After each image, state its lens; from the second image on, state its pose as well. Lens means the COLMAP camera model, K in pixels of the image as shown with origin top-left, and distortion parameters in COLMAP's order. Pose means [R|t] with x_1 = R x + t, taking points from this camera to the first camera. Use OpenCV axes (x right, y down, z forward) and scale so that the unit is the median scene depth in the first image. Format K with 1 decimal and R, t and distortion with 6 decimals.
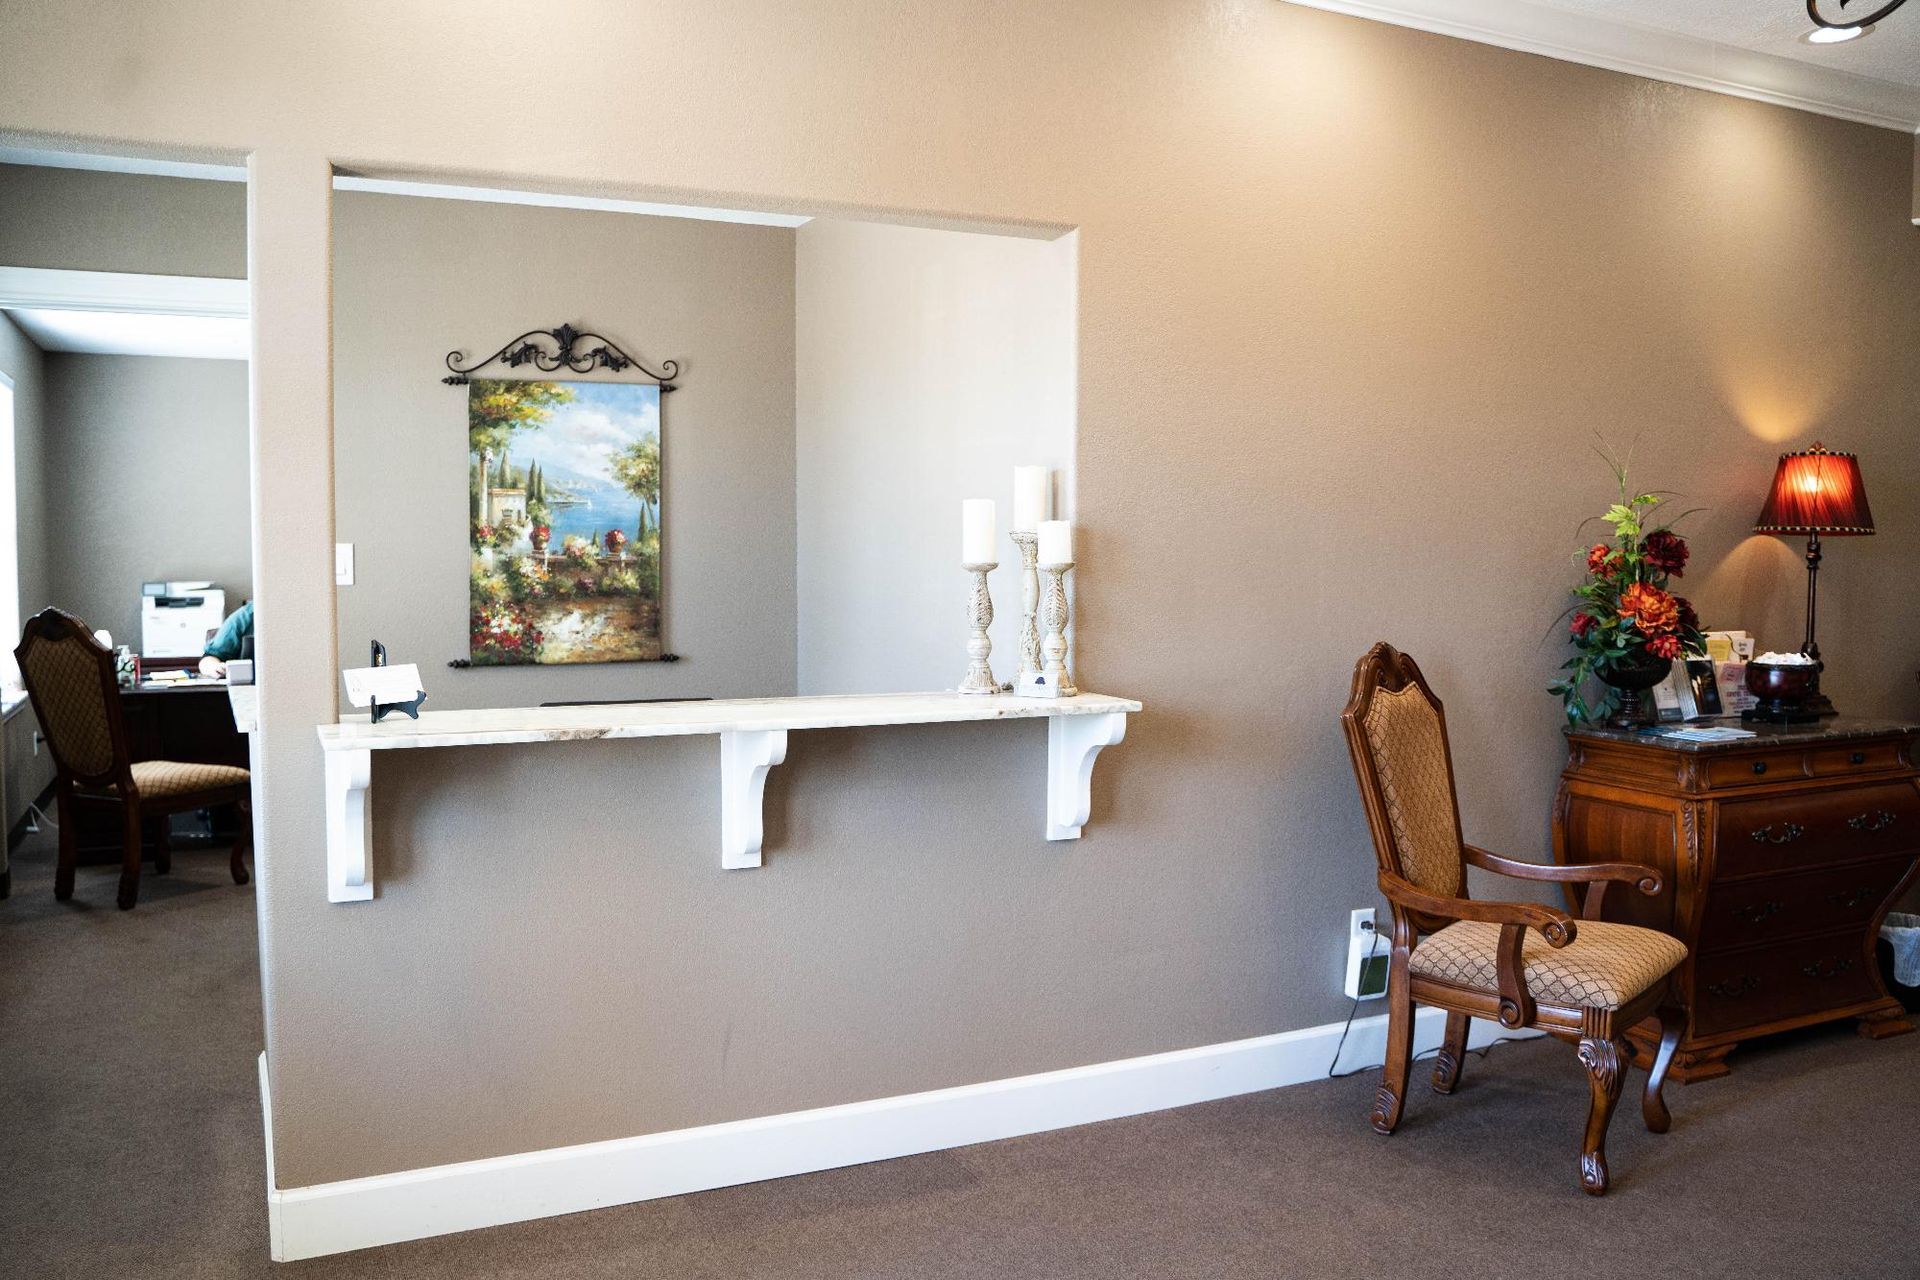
lens RADIAL K [[1591.6, 0, 959.4], [0, 1591.6, 643.0], [0, 0, 1]] dist [-0.070090, 0.023668]
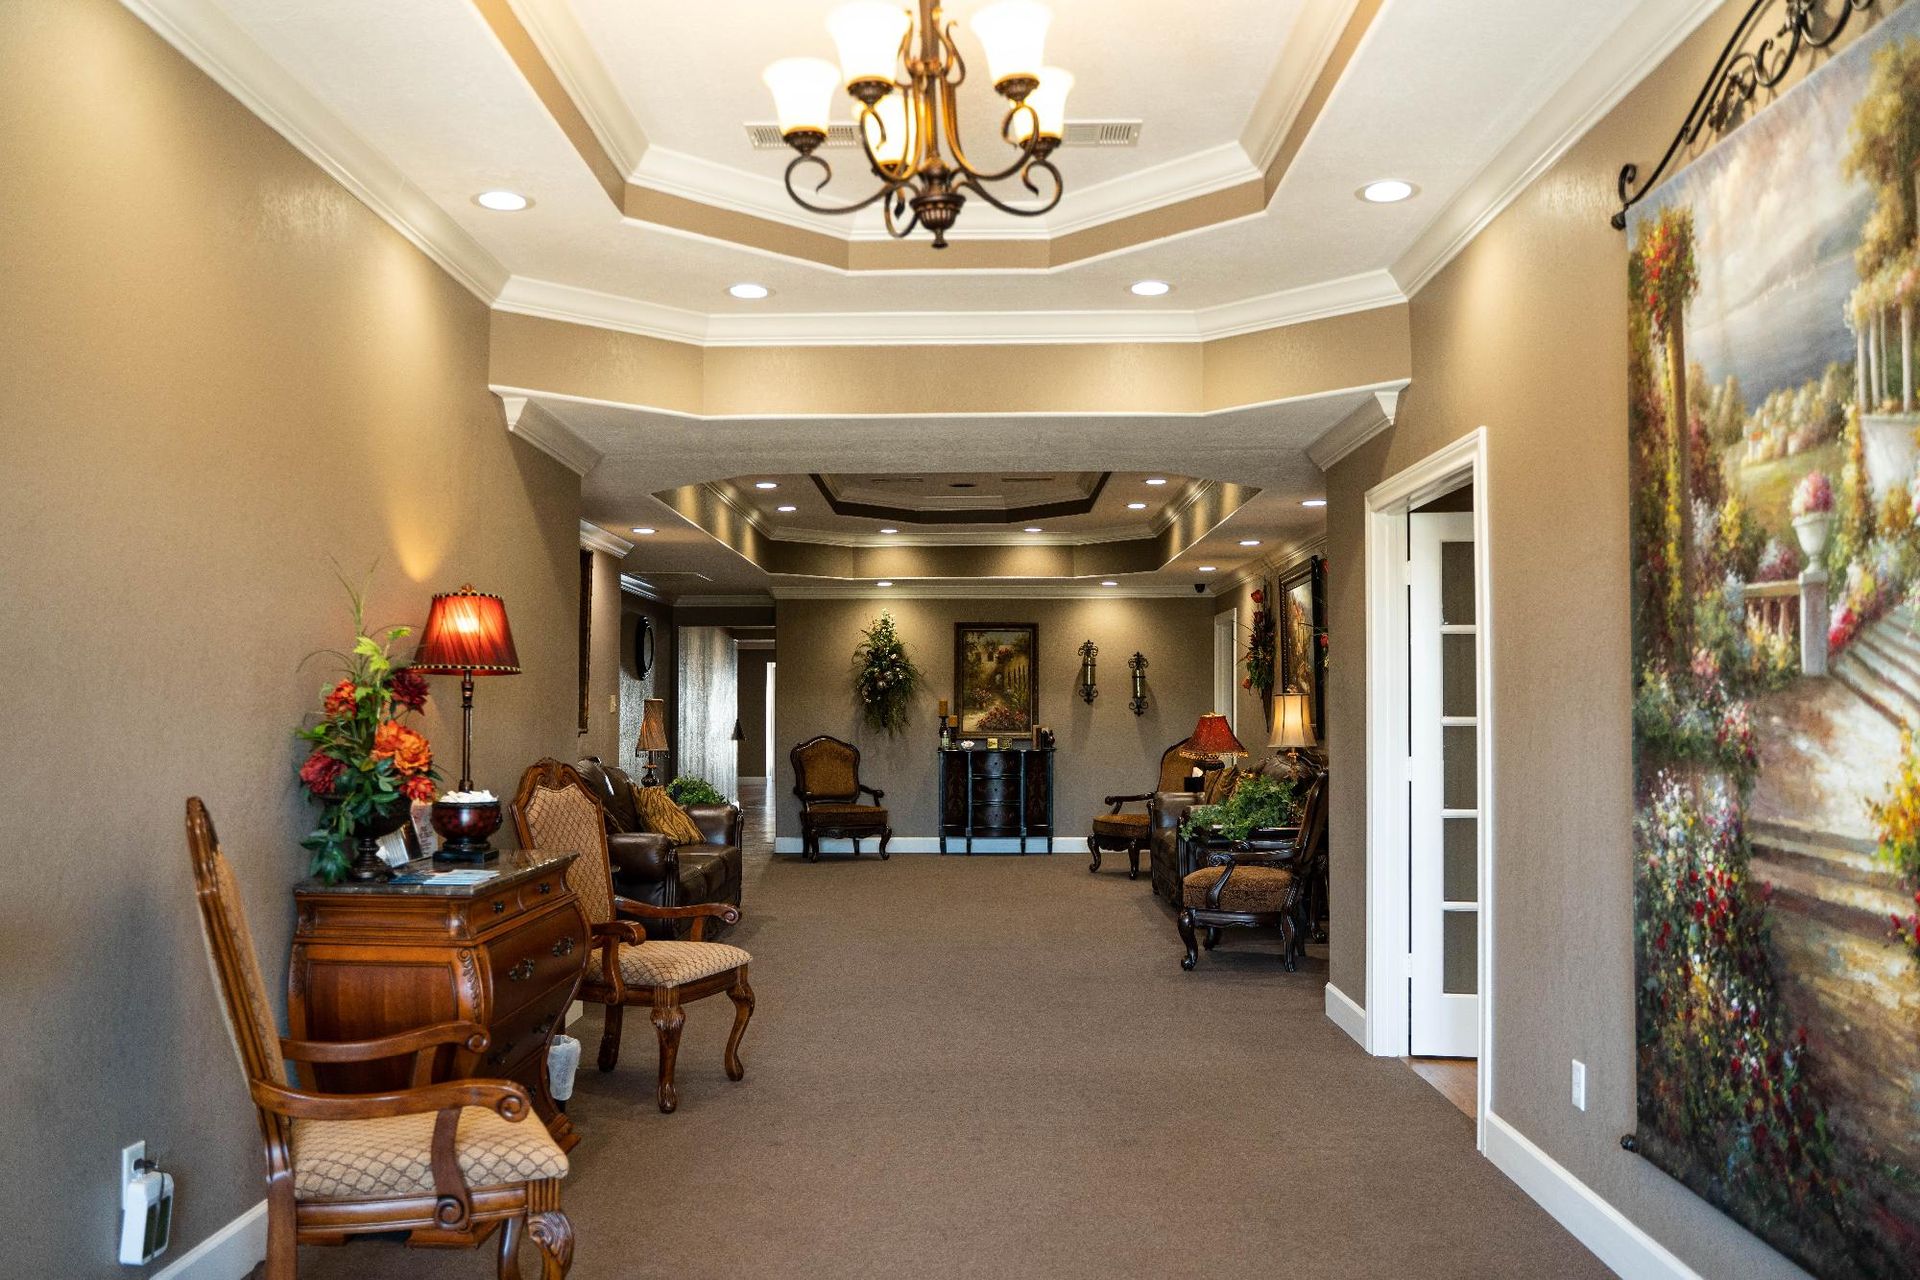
lens RADIAL K [[1591.6, 0, 960.2], [0, 1591.6, 636.6], [0, 0, 1]] dist [-0.070090, 0.023668]
pose [[0.446346, 0.038471, 0.894033, -0.256131], [0.054763, 0.996029, -0.070200, -0.004033], [-0.893183, 0.080293, 0.442466, 0.282478]]
